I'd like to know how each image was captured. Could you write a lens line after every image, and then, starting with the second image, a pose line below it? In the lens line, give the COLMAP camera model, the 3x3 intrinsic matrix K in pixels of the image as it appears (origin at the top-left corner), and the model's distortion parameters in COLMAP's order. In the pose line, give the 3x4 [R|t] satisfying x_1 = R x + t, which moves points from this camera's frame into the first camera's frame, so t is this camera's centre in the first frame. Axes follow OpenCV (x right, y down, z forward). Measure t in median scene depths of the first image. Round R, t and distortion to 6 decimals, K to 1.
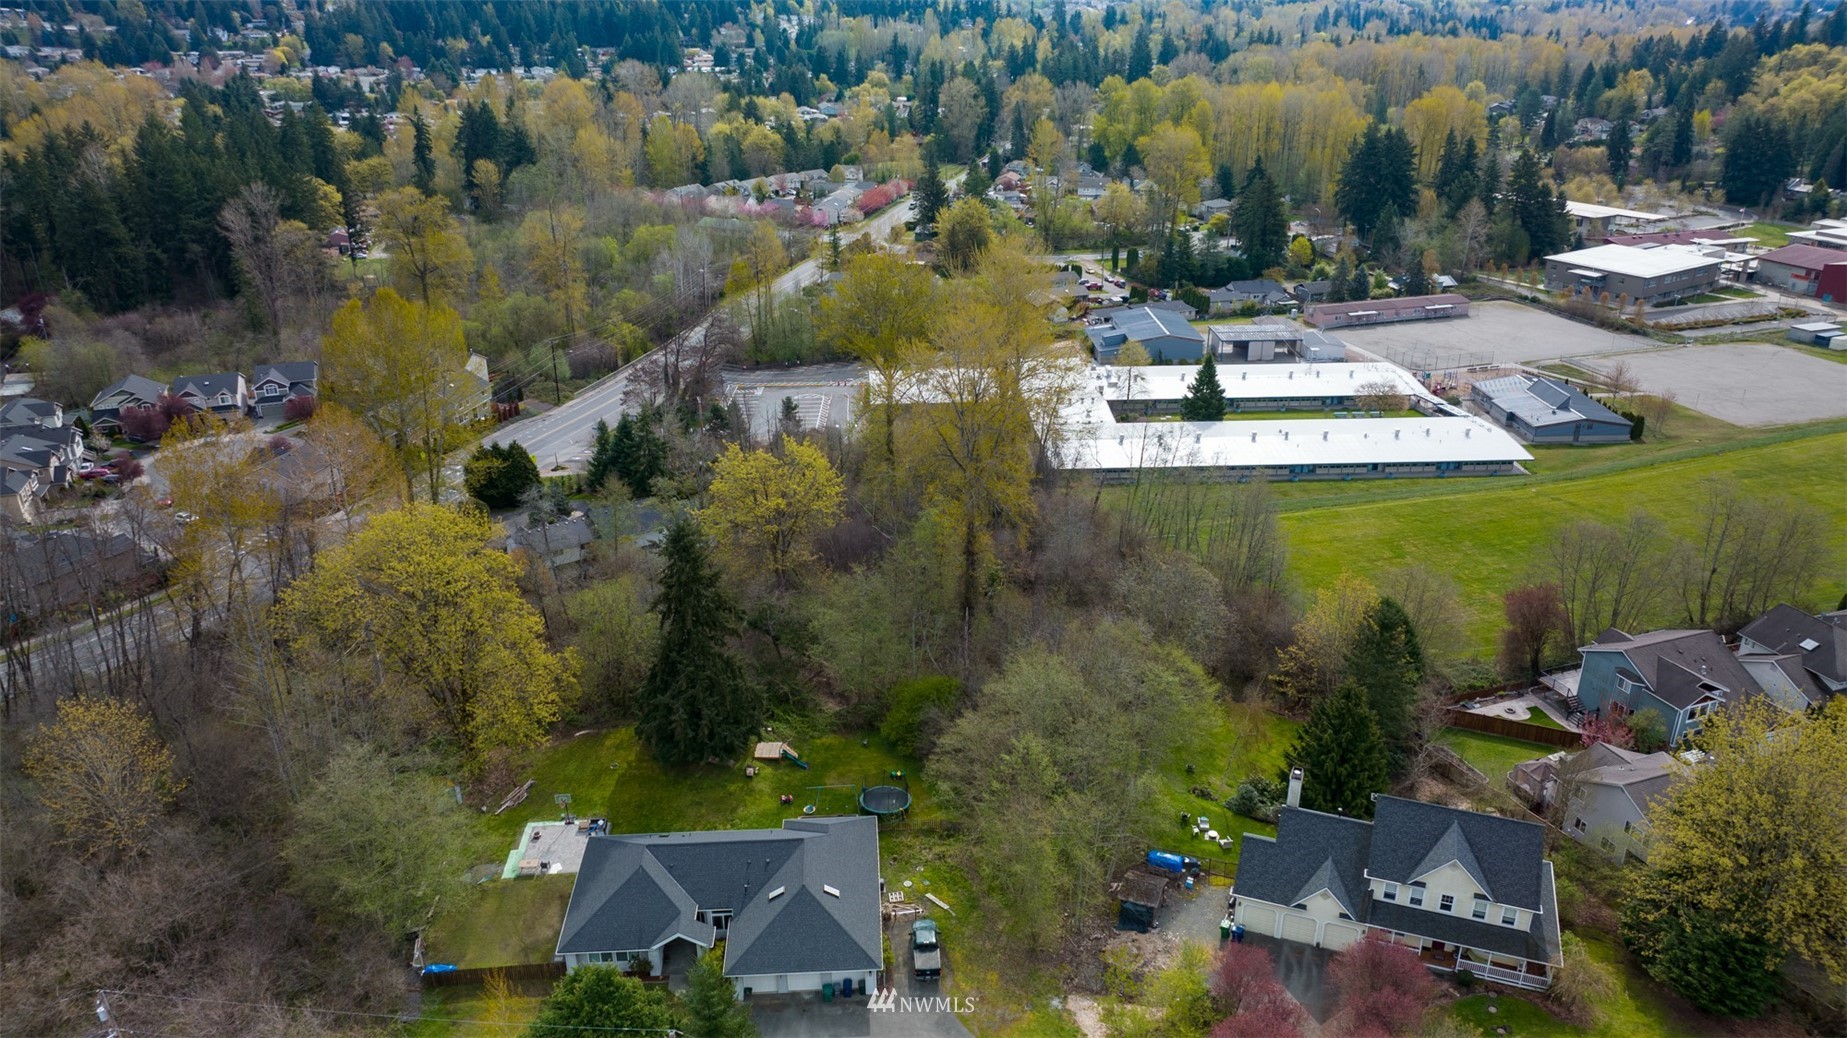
lens RADIAL K [[1310.9, 0, 923.5], [0, 1310.9, 519.0], [0, 0, 1]] dist [-0.018419, 0.023979]
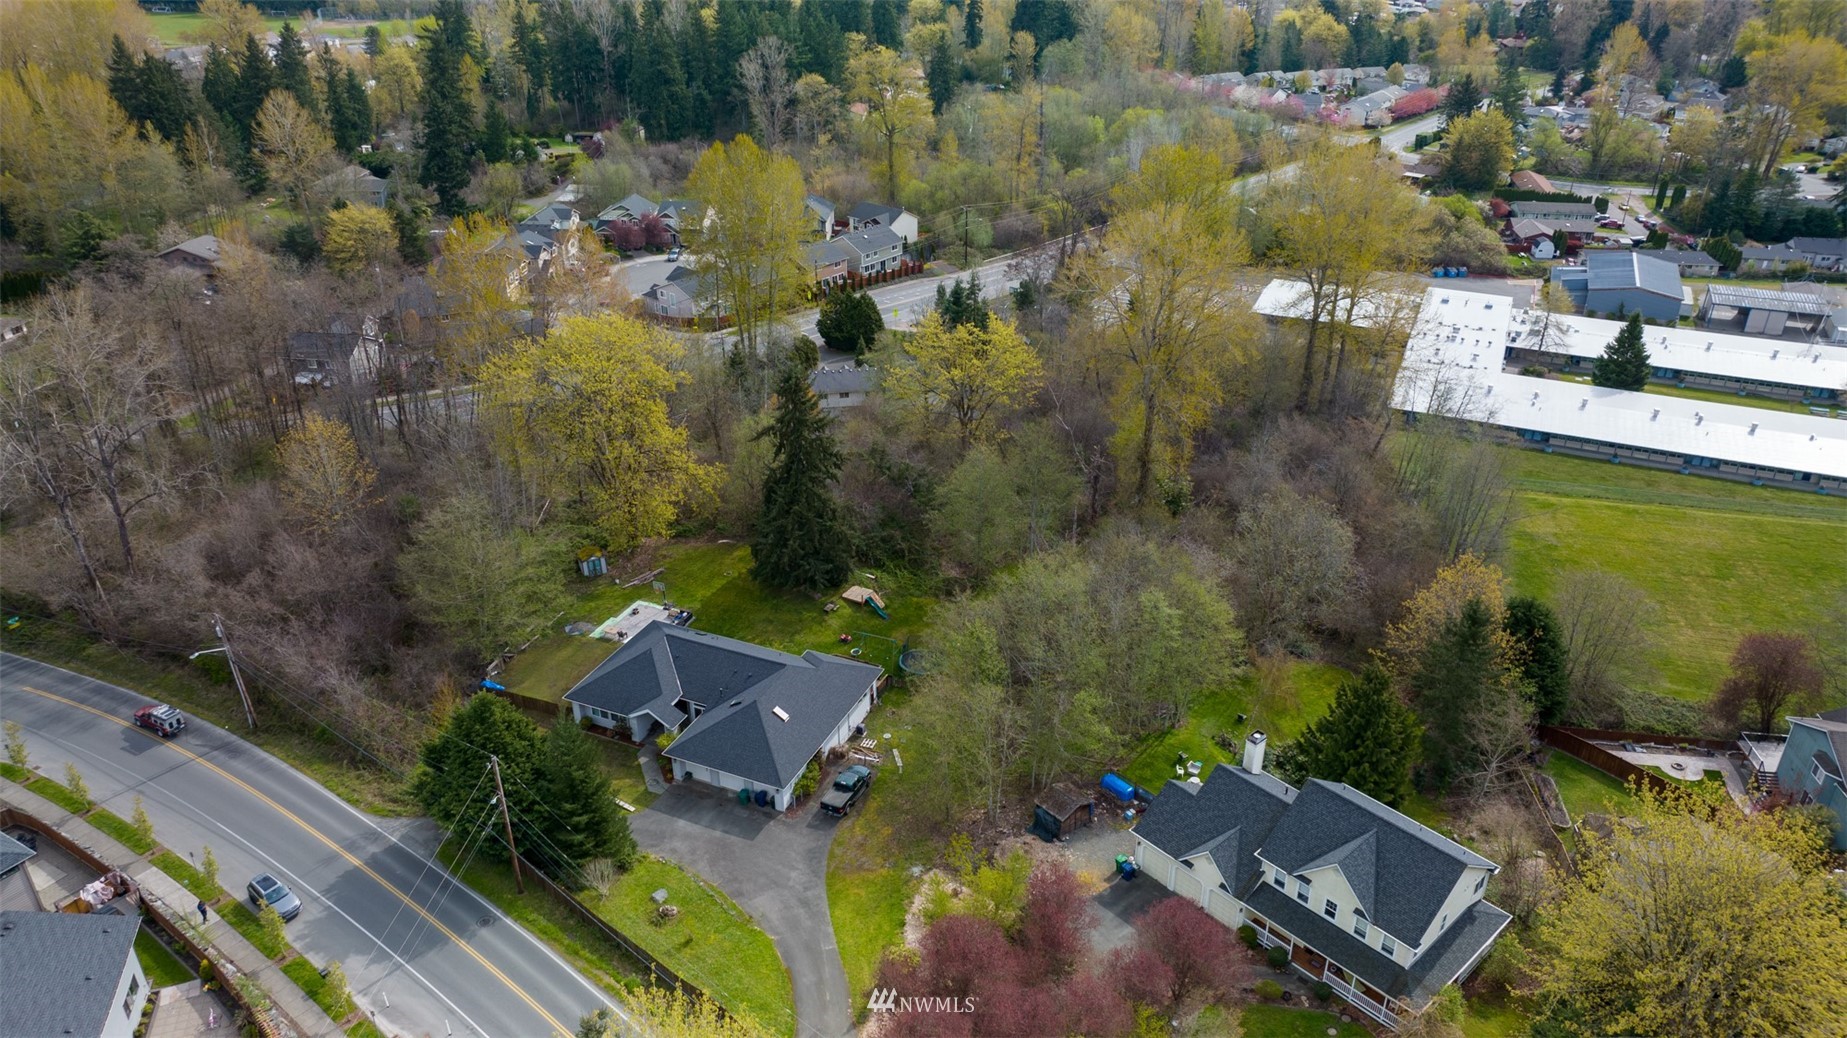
lens RADIAL K [[1310.9, 0, 923.5], [0, 1310.9, 519.0], [0, 0, 1]] dist [-0.018419, 0.023979]
pose [[0.886507, 0.213810, -0.410355, 0.182912], [-0.180615, 0.976384, 0.118543, -0.010560], [0.426010, -0.030973, 0.904188, 0.026906]]
